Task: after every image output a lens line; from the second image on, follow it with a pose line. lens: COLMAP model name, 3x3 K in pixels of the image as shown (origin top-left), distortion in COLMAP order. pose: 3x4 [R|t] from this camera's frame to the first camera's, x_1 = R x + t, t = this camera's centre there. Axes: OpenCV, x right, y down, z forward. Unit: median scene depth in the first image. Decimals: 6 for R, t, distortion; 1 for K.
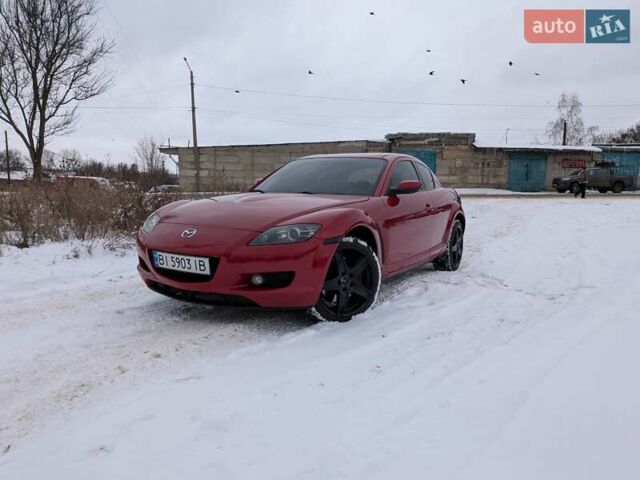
lens RADIAL K [[479.2, 0, 320.0], [0, 479.2, 240.0], [0, 0, 1]] dist [0.063672, -0.118798]
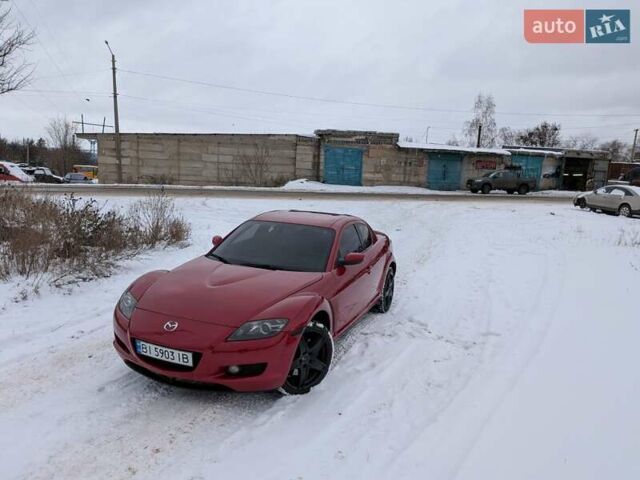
lens RADIAL K [[484.5, 0, 319.3], [0, 484.5, 244.0], [0, 0, 1]] dist [0.055196, -0.097021]
pose [[0.986911, 0.008994, 0.161017, -0.018580], [-0.019040, 0.997959, 0.060958, -0.046380], [-0.160140, -0.063226, 0.985067, -0.028579]]
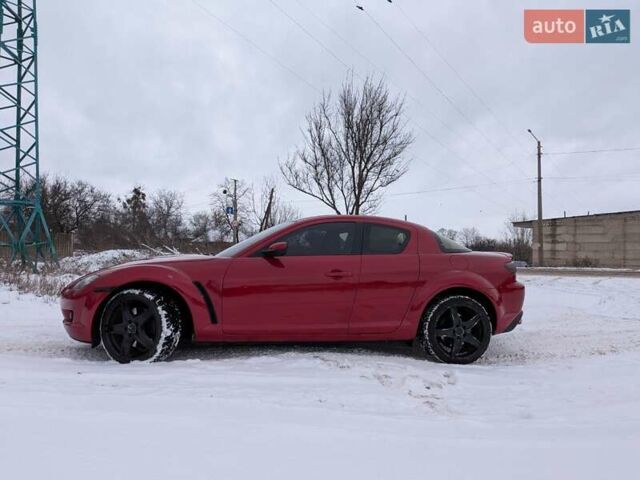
lens RADIAL K [[479.2, 0, 320.0], [0, 479.2, 240.0], [0, 0, 1]] dist [0.063672, -0.118798]
pose [[0.620414, -0.028217, -0.783767, 0.210414], [-0.097100, 0.988900, -0.112464, -0.006148], [0.778240, 0.145878, 0.610788, 0.105392]]
